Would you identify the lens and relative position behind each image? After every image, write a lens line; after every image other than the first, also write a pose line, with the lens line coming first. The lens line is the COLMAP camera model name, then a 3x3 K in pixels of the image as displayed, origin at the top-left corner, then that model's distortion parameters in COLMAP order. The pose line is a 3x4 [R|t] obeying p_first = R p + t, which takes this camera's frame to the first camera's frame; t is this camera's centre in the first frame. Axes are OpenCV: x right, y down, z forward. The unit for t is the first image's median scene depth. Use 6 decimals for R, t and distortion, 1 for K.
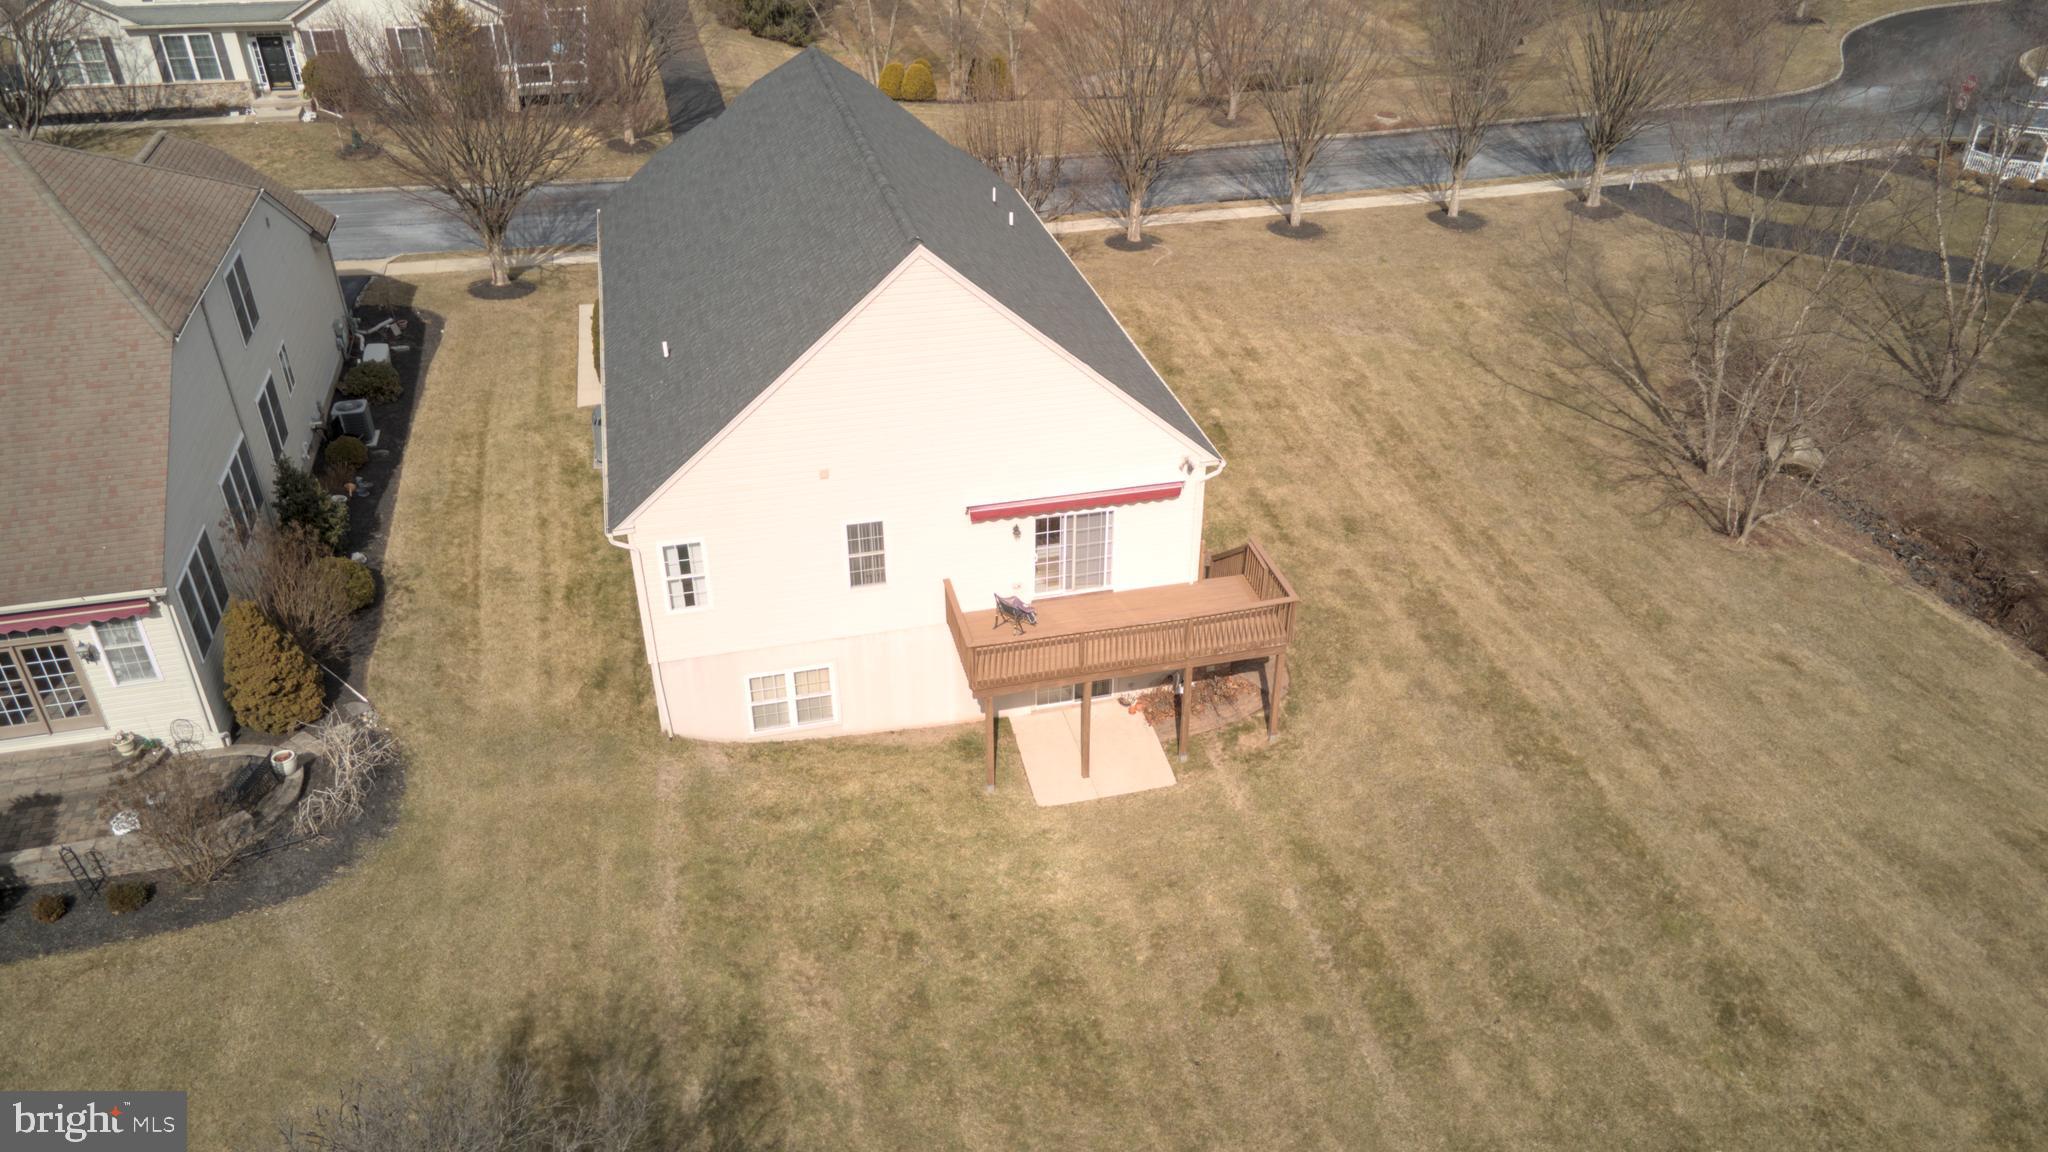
lens RADIAL K [[1503.1, 0, 1042.2], [0, 1503.1, 572.1], [0, 0, 1]] dist [0.020755, 0.033351]
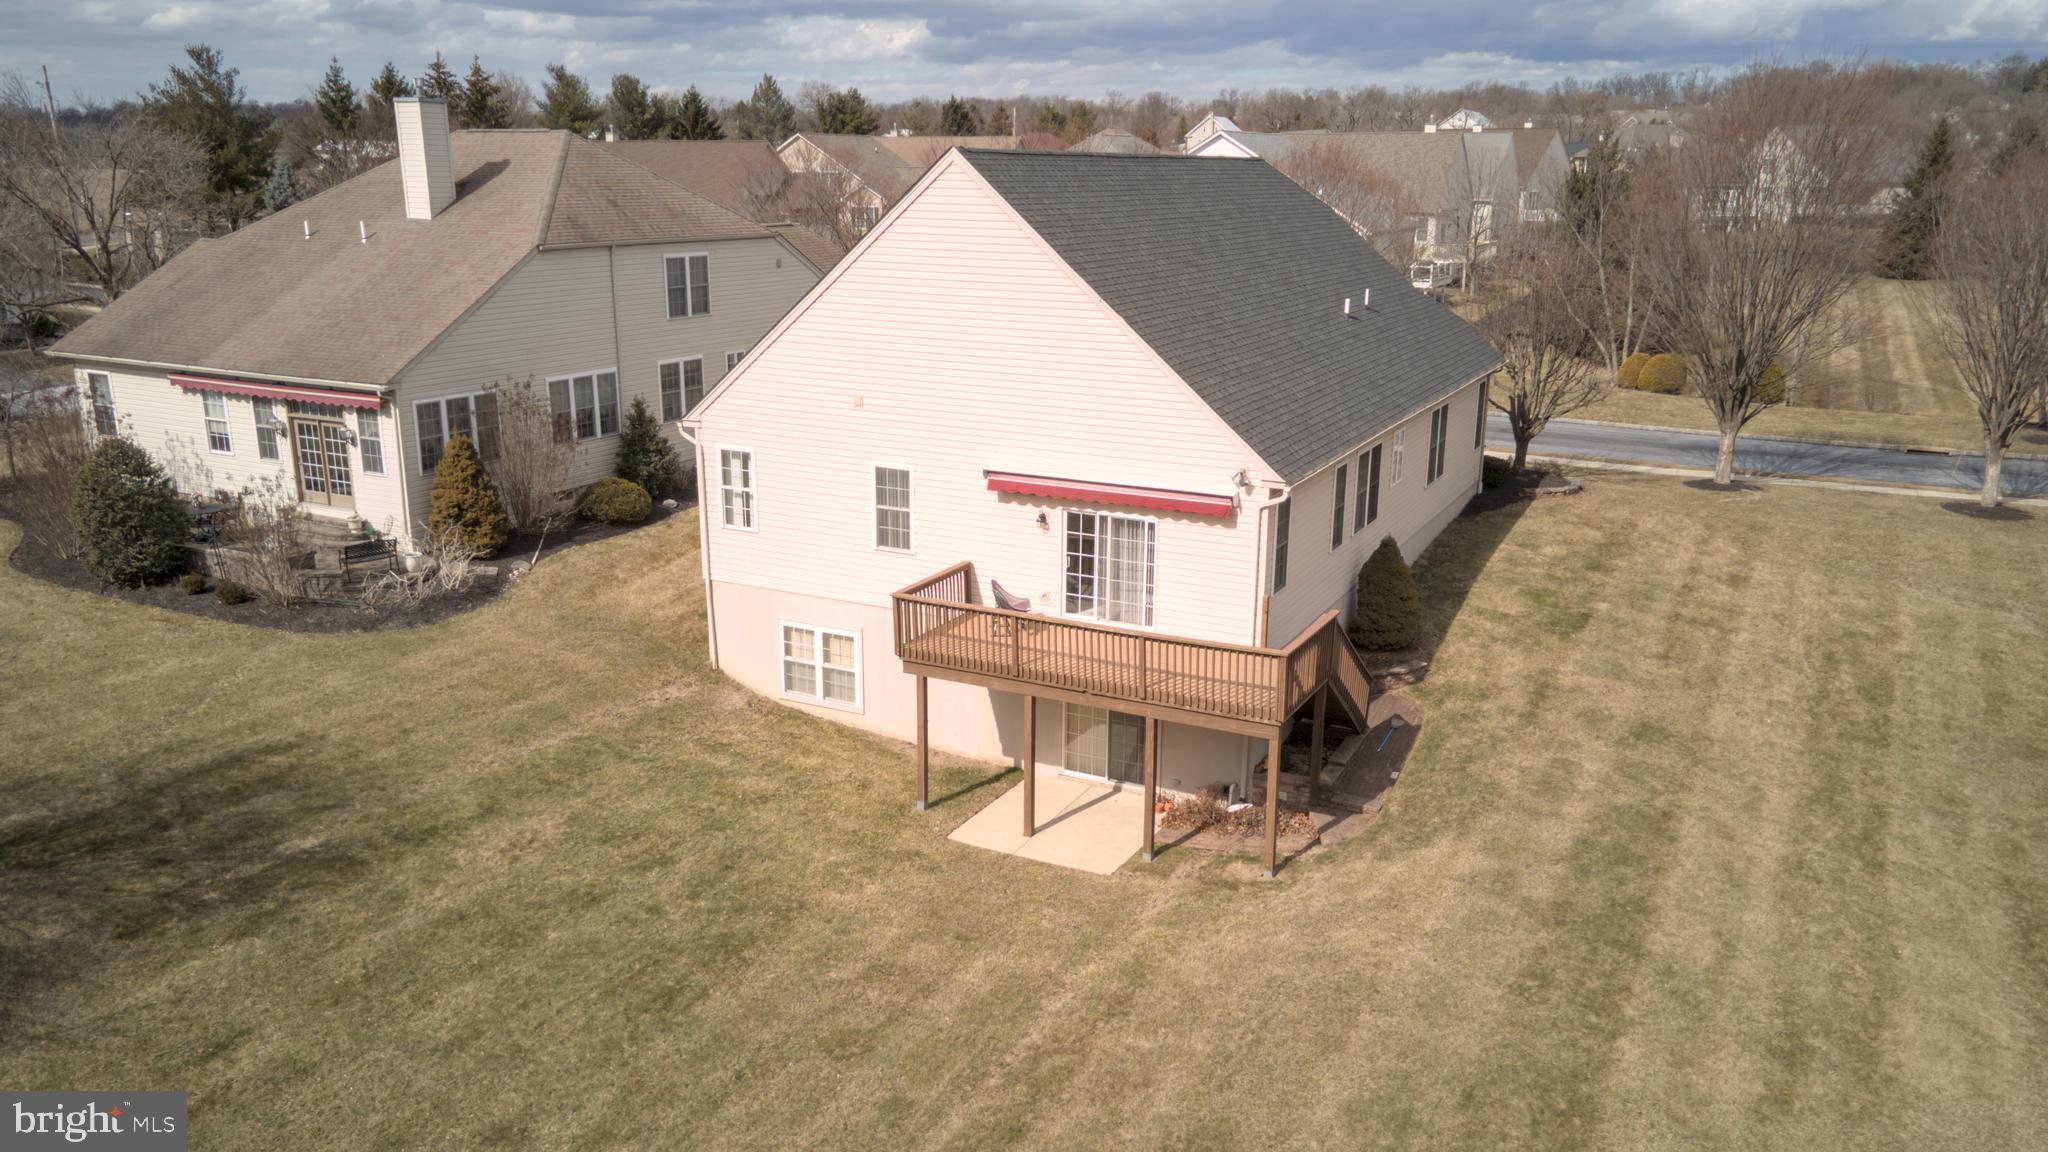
lens RADIAL K [[1503.1, 0, 1031.4], [0, 1503.1, 575.6], [0, 0, 1]] dist [0.020755, 0.033351]
pose [[0.748620, 0.173601, -0.639867, 0.530634], [-0.353770, 0.920830, -0.164069, 0.144353], [0.560726, 0.349192, 0.750767, 0.374978]]
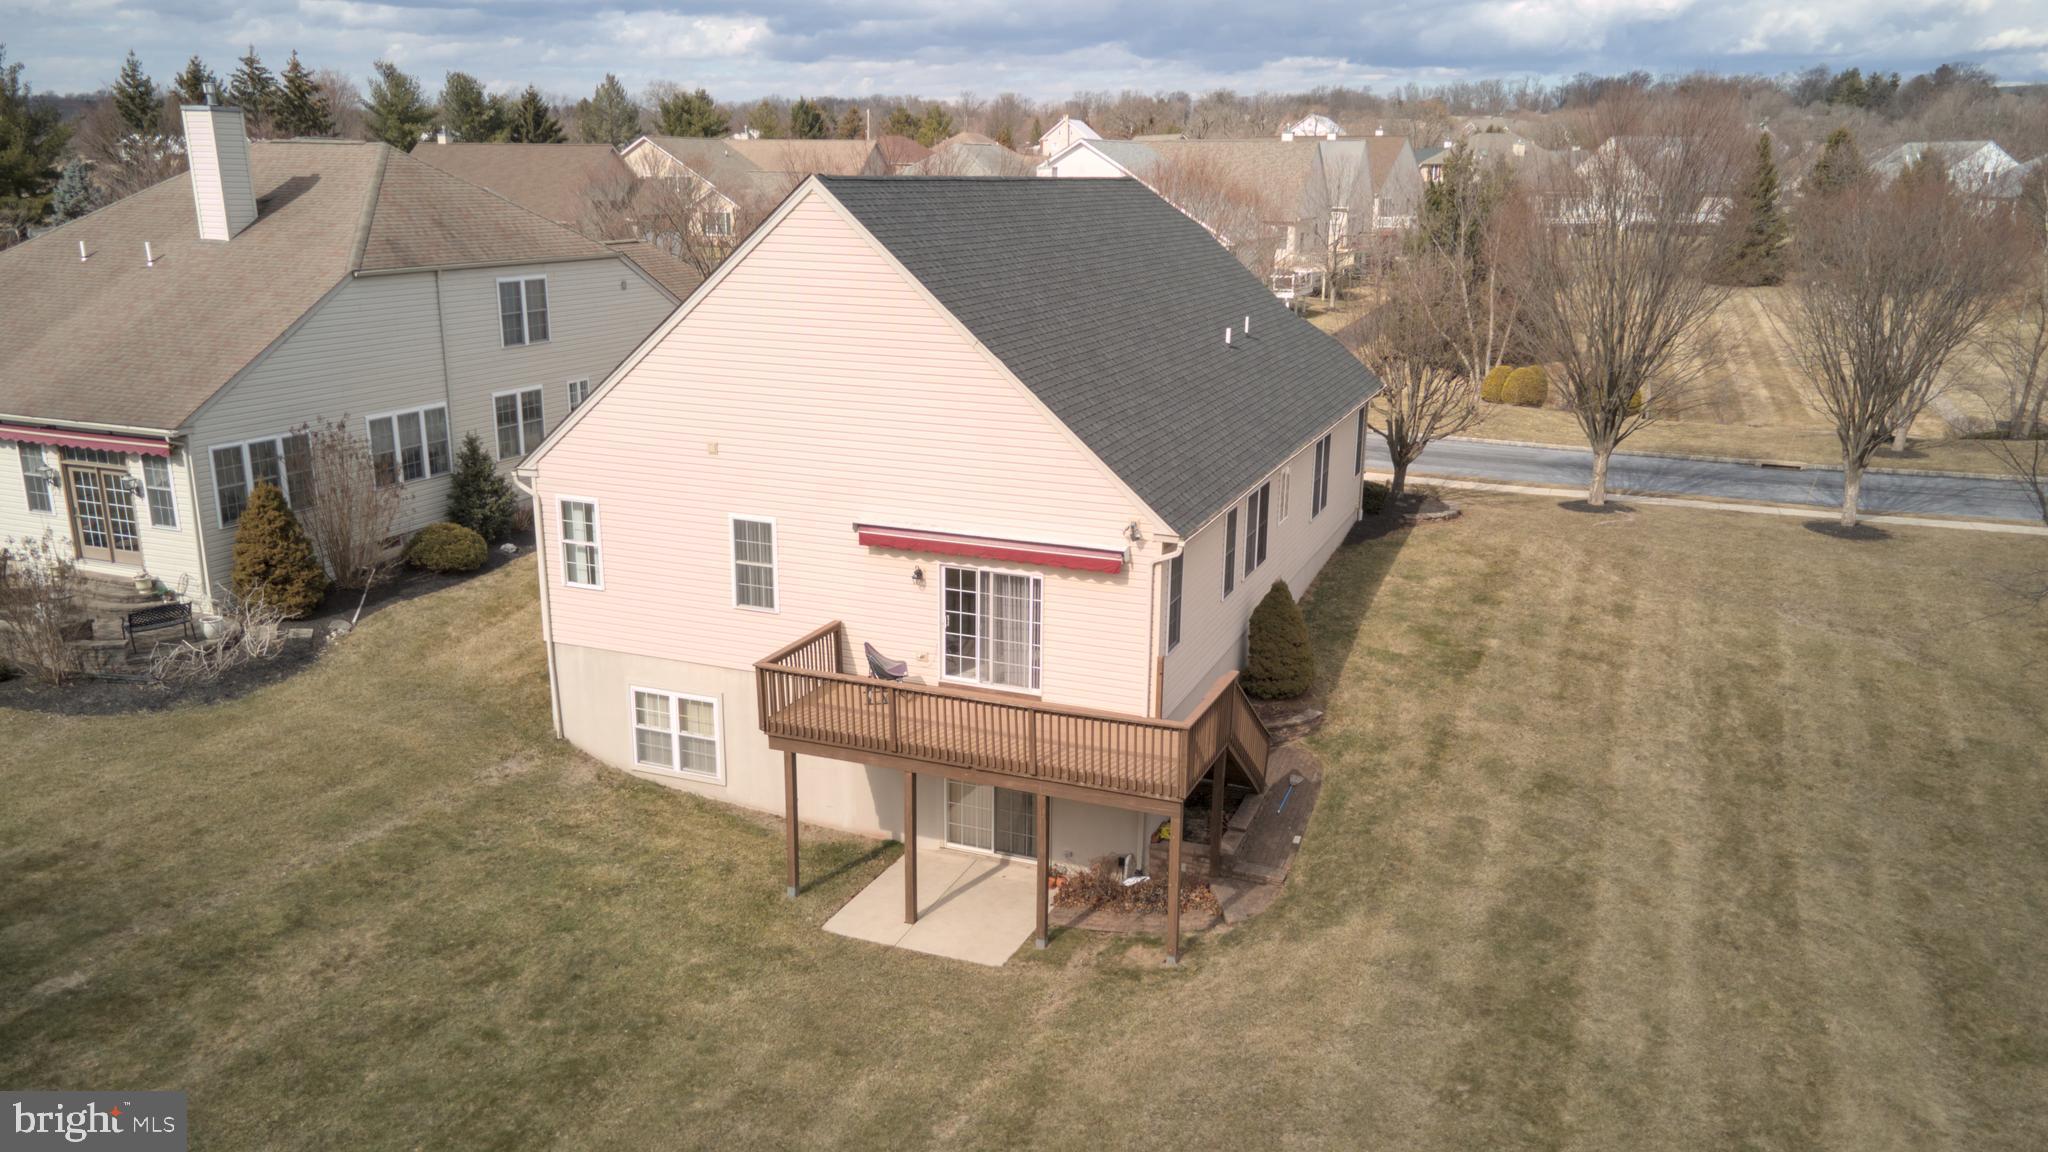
lens RADIAL K [[1503.1, 0, 1033.6], [0, 1503.1, 578.6], [0, 0, 1]] dist [0.020755, 0.033351]
pose [[0.807785, 0.158166, -0.567862, 0.481890], [-0.317771, 0.928214, -0.193496, 0.107677], [0.496493, 0.336753, 0.800058, 0.406226]]
